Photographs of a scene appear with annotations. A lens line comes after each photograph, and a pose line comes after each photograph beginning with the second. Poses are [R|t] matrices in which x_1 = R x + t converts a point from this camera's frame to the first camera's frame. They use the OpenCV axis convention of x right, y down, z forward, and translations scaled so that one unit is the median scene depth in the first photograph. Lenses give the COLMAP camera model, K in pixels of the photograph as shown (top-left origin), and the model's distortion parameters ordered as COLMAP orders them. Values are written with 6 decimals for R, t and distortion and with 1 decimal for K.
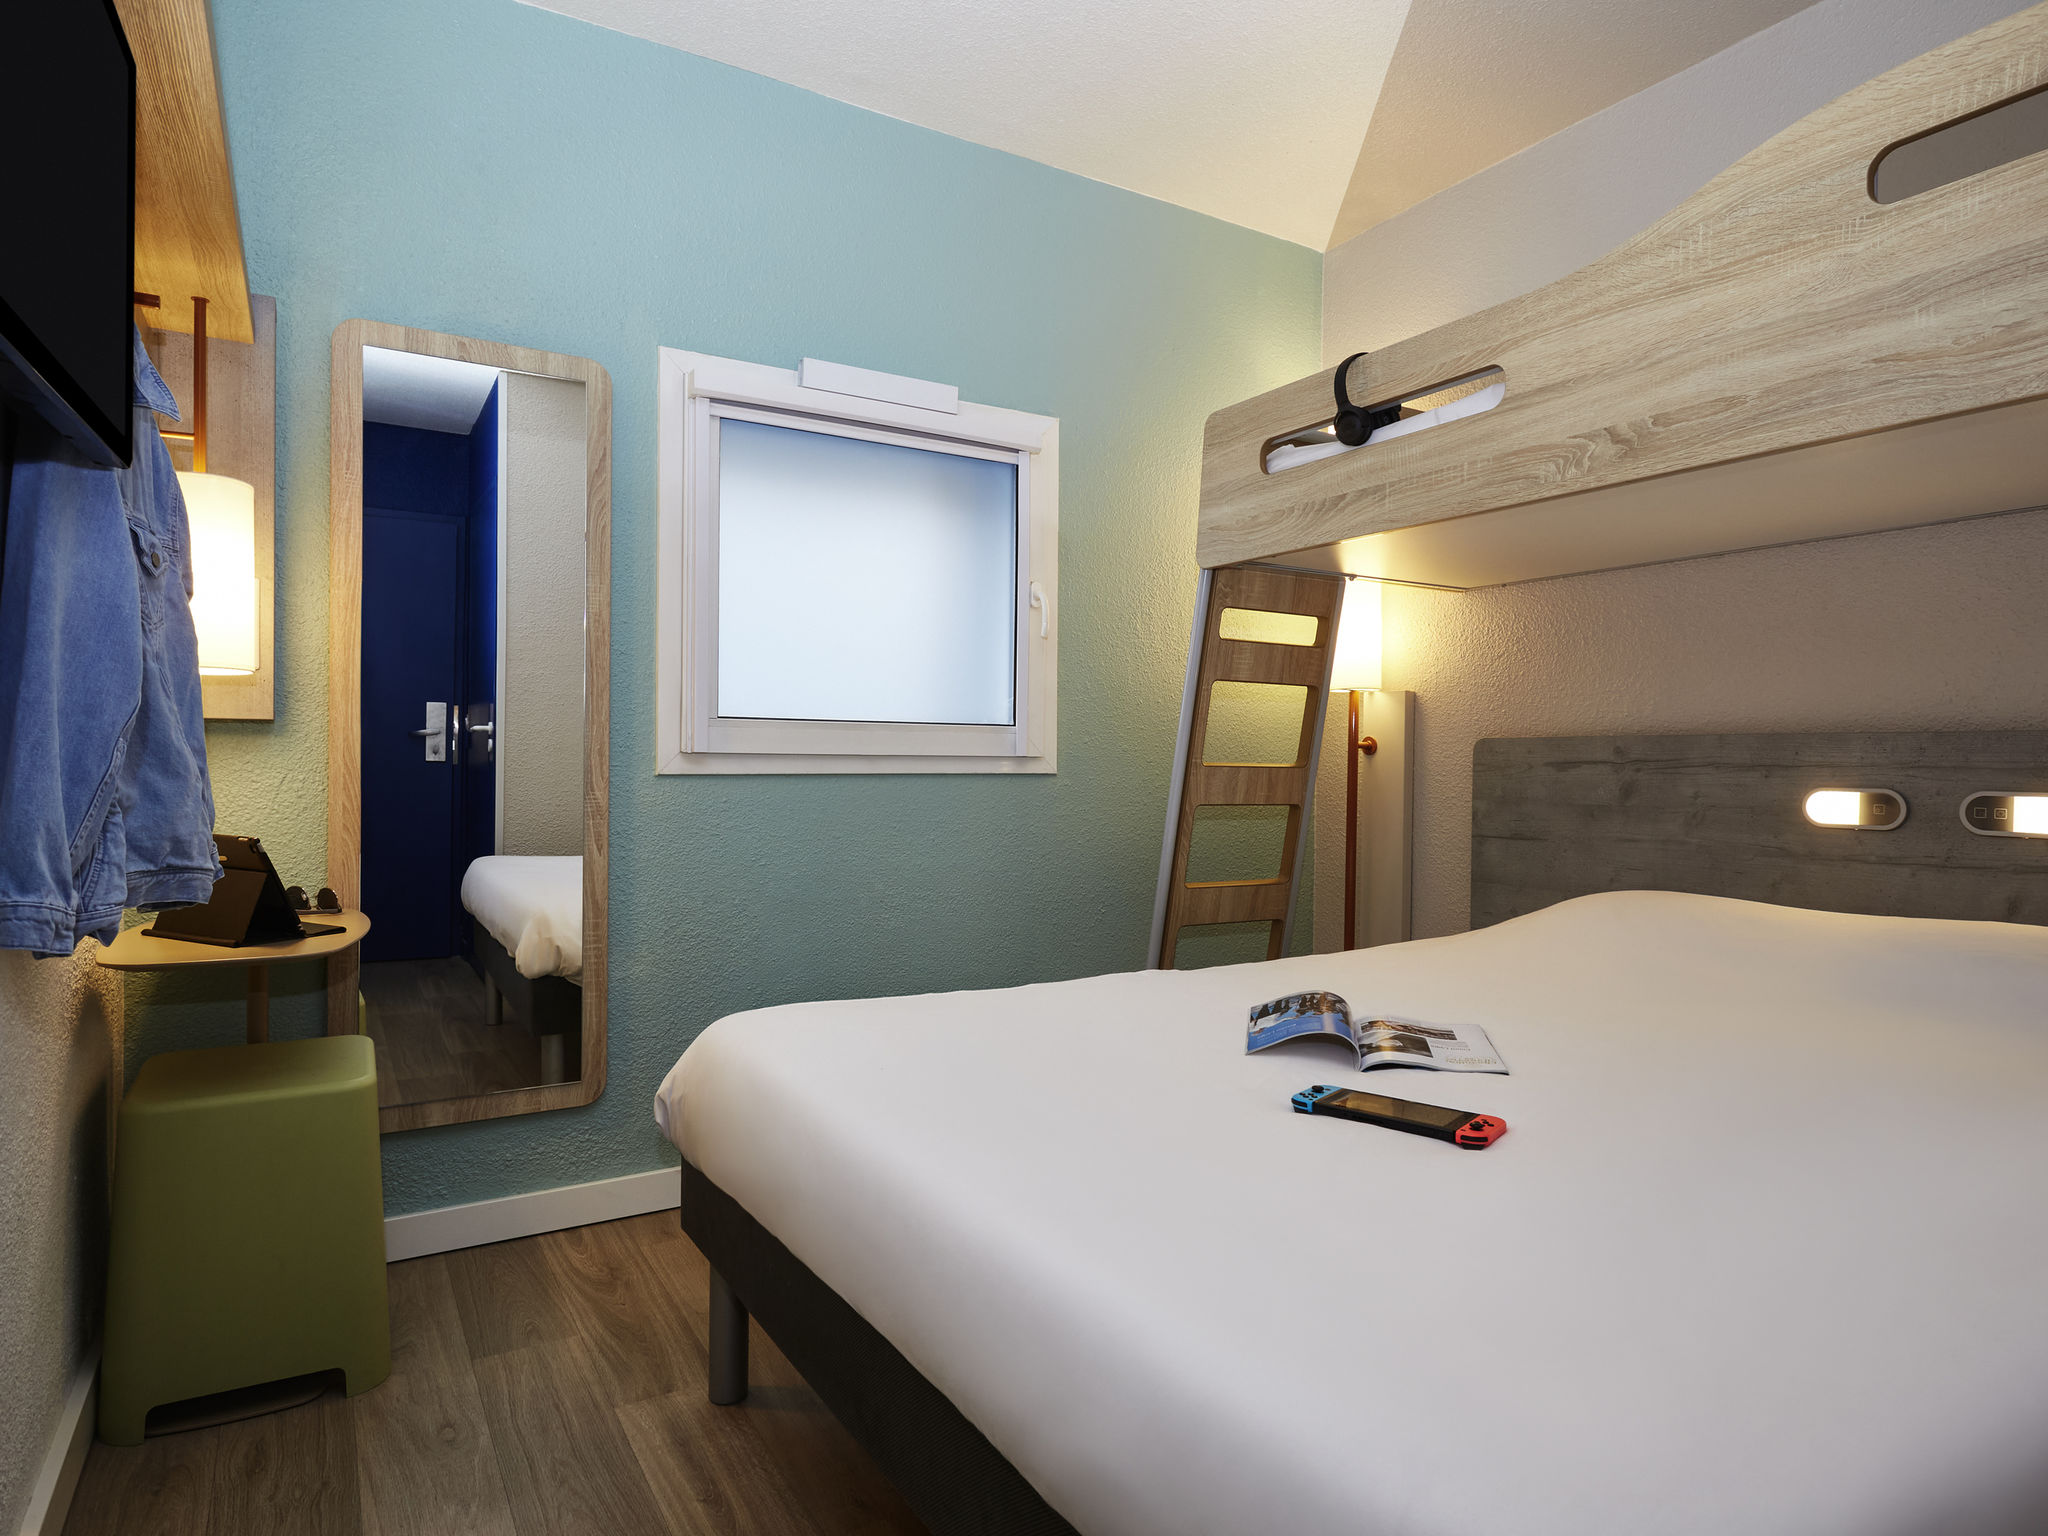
lens RADIAL K [[1163.4, 0, 1024.0], [0, 1163.4, 768.0], [0, 0, 1]] dist [0.004413, -0.003369]
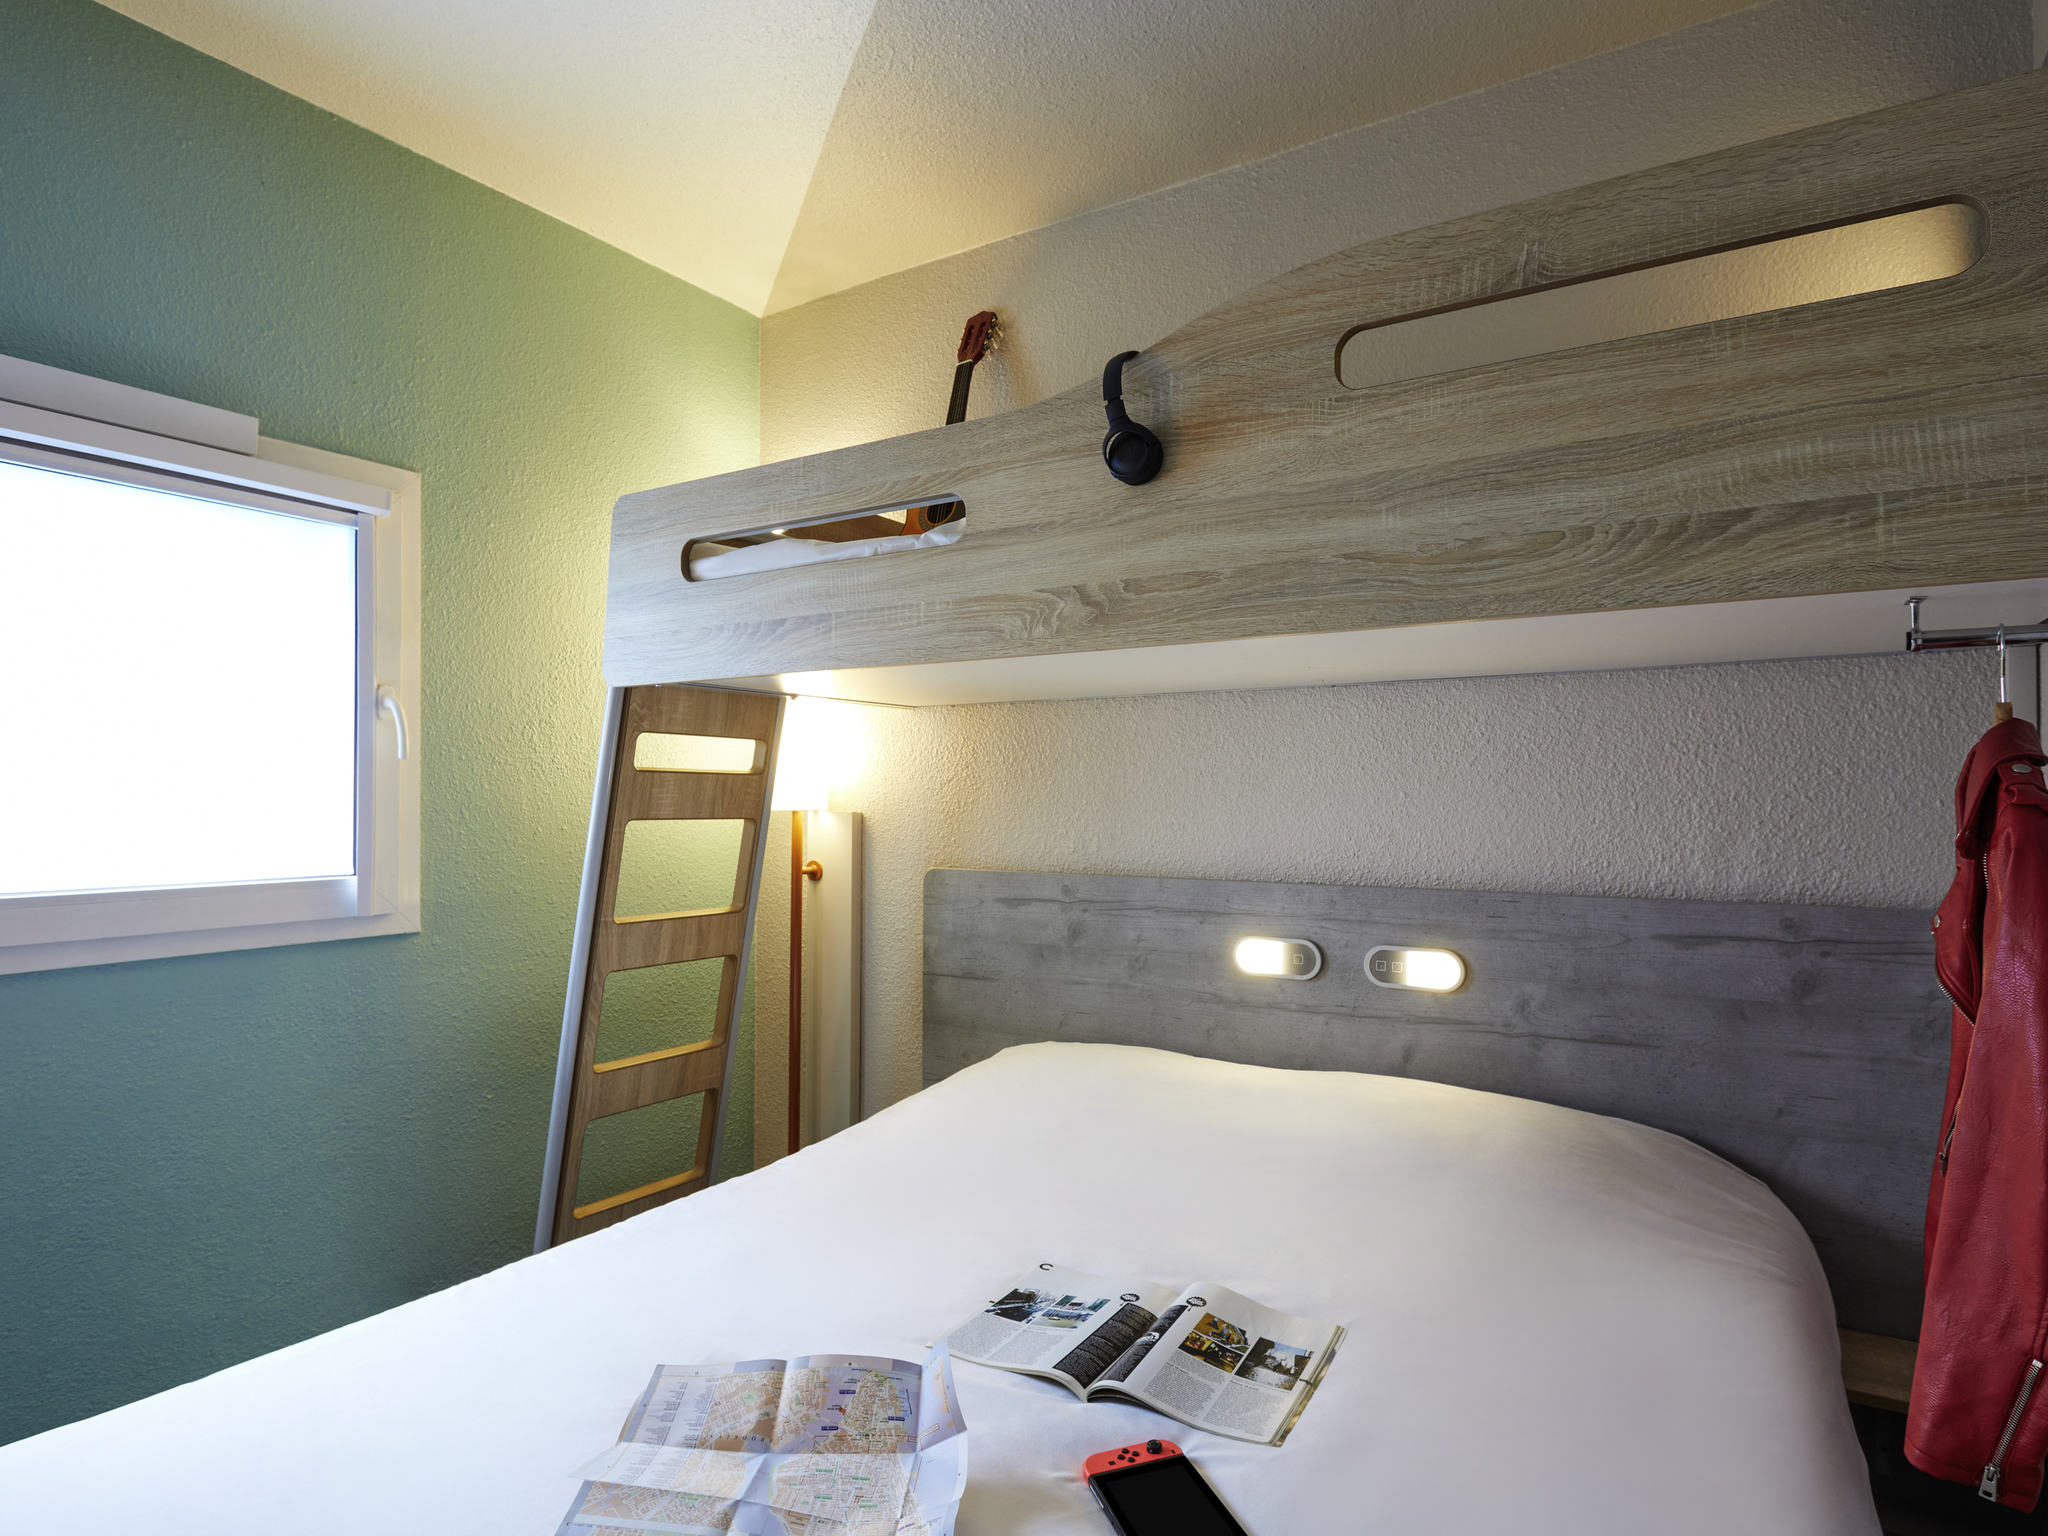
lens RADIAL K [[1158.5, 0, 1011.3], [0, 1158.5, 792.3], [0, 0, 1]] dist [-0.001460, -0.001176]
pose [[0.897095, -0.003657, 0.441823, 0.057520], [0.011342, 0.999827, -0.014753, -0.099808], [-0.441692, 0.018246, 0.896981, 0.195314]]
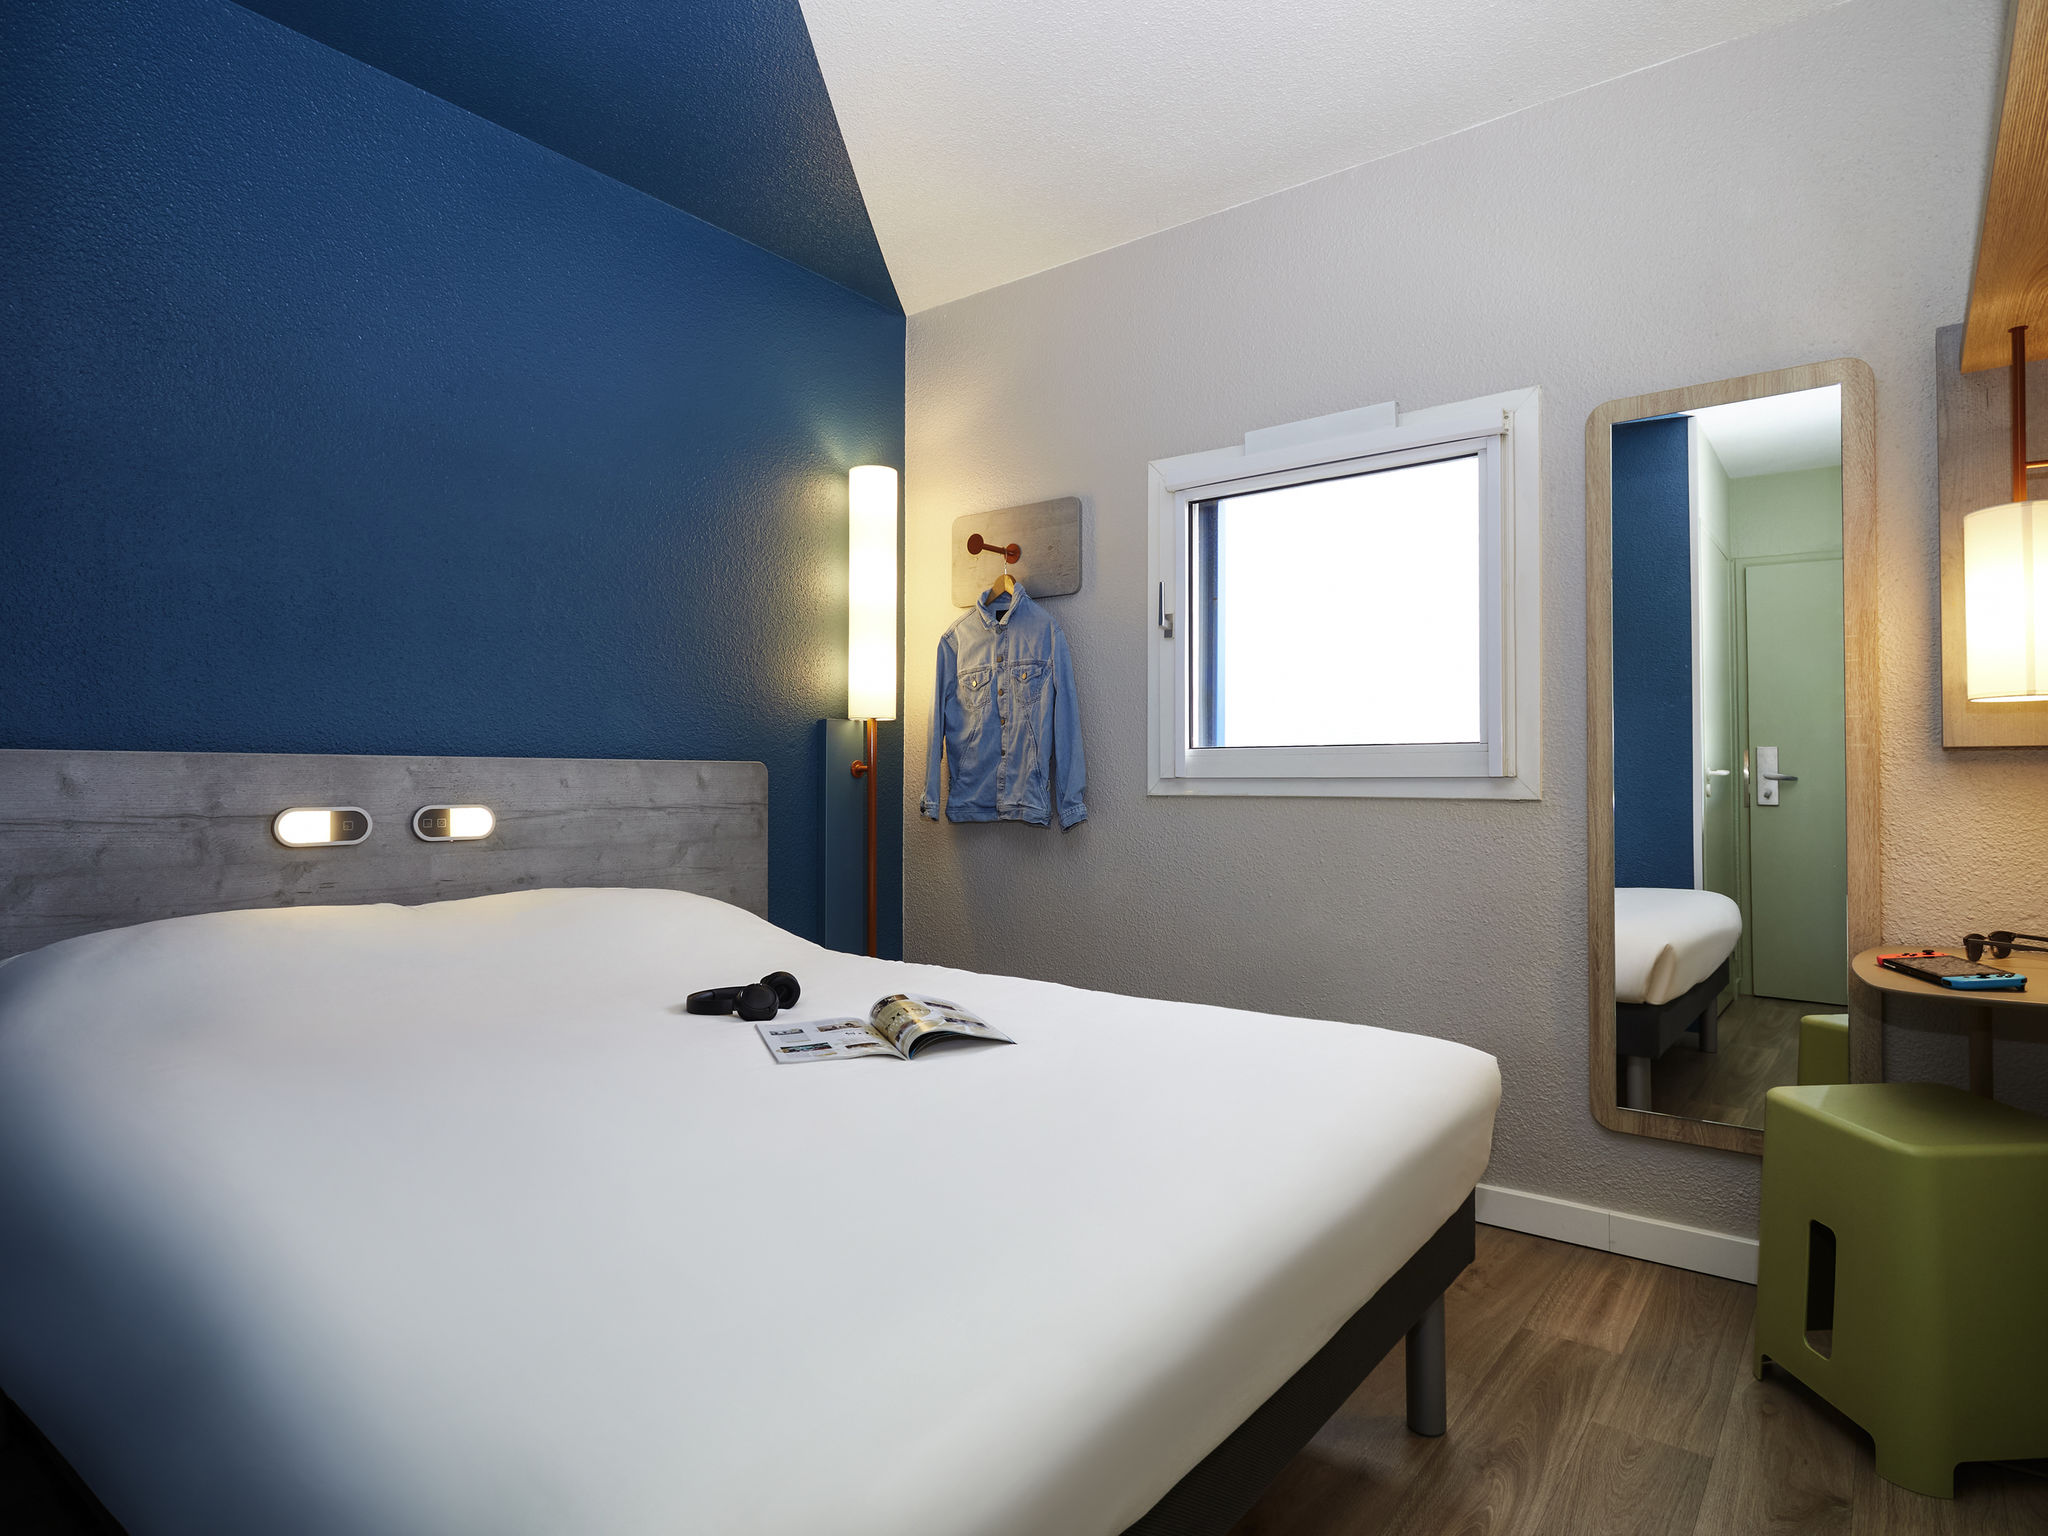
lens RADIAL K [[1173.2, 0, 1024.0], [0, 1173.2, 768.0], [0, 0, 1]] dist [0.023766, -0.020749]
pose [[-0.375683, 0.002543, 0.926745, -0.508998], [0.009344, 0.999956, 0.001044, -0.013132], [-0.926701, 0.009051, -0.375690, 0.832557]]
